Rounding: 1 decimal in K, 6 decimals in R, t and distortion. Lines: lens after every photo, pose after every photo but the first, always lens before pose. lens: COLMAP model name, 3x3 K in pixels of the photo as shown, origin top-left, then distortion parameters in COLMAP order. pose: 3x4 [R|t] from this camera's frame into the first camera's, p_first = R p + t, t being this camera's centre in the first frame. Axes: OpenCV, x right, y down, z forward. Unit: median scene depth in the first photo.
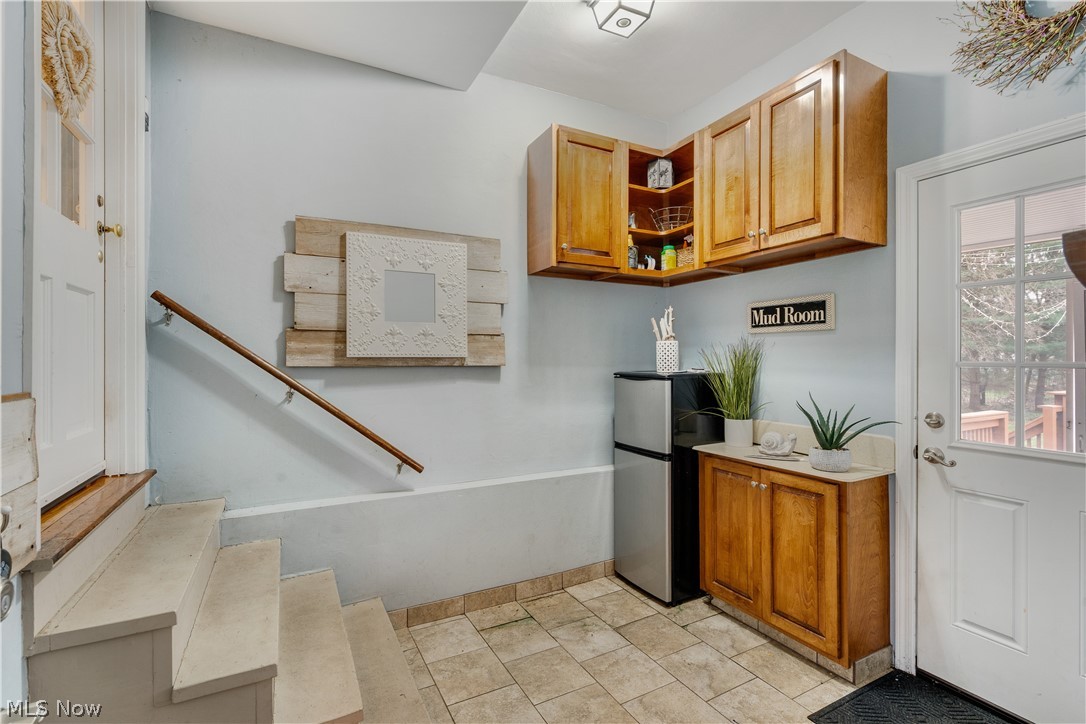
lens RADIAL K [[498.3, 0, 543.6], [0, 498.3, 360.2], [0, 0, 1]] dist [-0.010282, 0.005545]
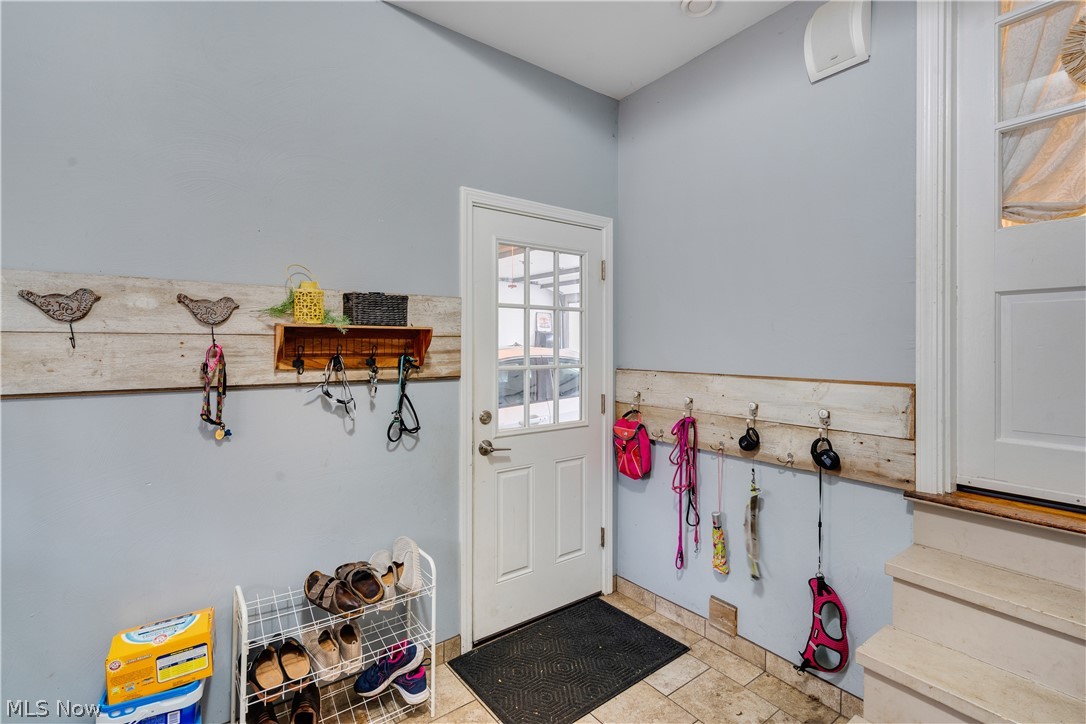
lens RADIAL K [[498.3, 0, 543.5], [0, 498.3, 353.9], [0, 0, 1]] dist [-0.010282, 0.005545]
pose [[-0.158410, 0.002330, 0.987371, -0.388241], [0.003531, 0.999992, -0.001793, -0.023686], [-0.987367, 0.003203, -0.158417, 1.049622]]
